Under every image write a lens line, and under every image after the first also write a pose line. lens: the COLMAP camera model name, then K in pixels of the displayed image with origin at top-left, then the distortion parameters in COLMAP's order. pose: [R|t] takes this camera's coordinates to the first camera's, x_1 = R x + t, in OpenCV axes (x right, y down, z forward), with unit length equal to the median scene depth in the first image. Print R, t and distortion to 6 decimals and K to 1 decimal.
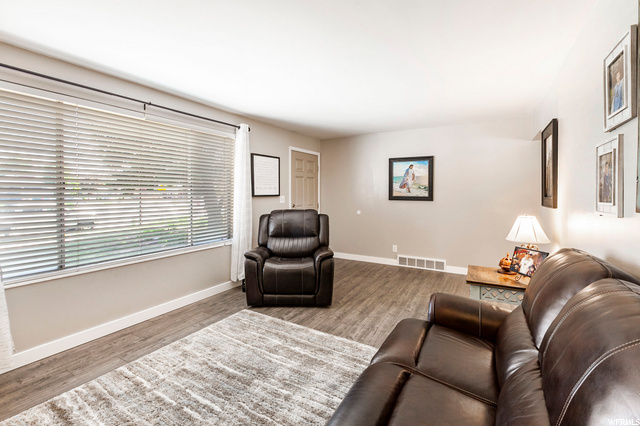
lens RADIAL K [[289.5, 0, 317.3], [0, 289.5, 198.6], [0, 0, 1]] dist [-0.000134, 0.000054]
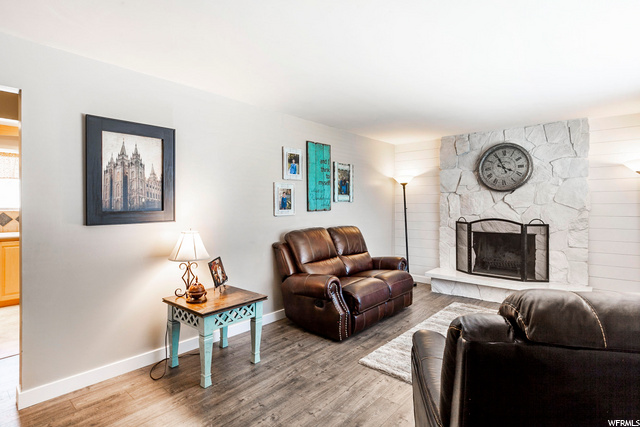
lens RADIAL K [[326.7, 0, 316.8], [0, 326.7, 200.1], [0, 0, 1]] dist [0.001795, 0.000114]
pose [[-0.984043, 0.004701, 0.177870, 0.095600], [0.005480, 0.999977, 0.003887, -0.026303], [-0.177848, 0.004800, -0.984046, 1.292070]]
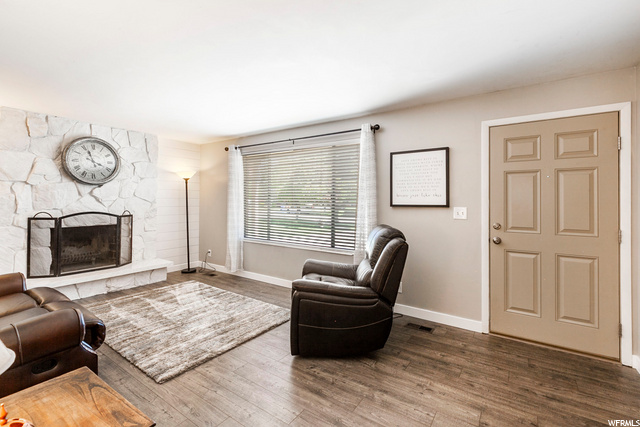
lens RADIAL K [[289.5, 0, 317.3], [0, 289.5, 199.1], [0, 0, 1]] dist [-0.000134, 0.000054]
pose [[-0.068849, -0.003685, -0.997620, 0.635568], [-0.030008, 0.999548, -0.001621, -0.020479], [0.997176, 0.029825, -0.068929, 0.908467]]
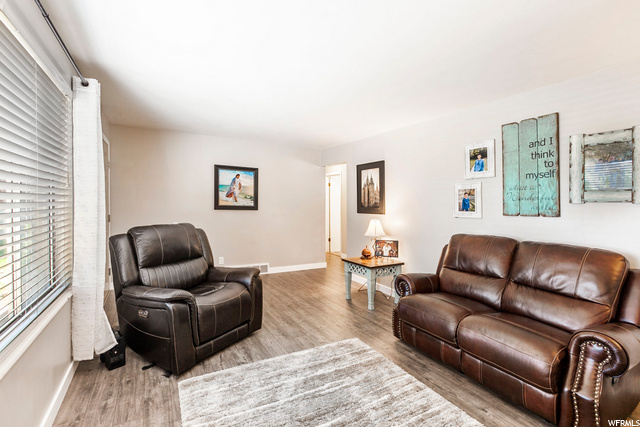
lens RADIAL K [[294.5, 0, 319.0], [0, 294.5, 205.1], [0, 0, 1]] dist [0.000307, 0.000061]
pose [[0.486945, 0.004880, 0.873419, -0.546743], [-0.002591, 0.999988, -0.004142, -0.007789], [-0.873429, -0.000246, 0.486951, 0.329202]]
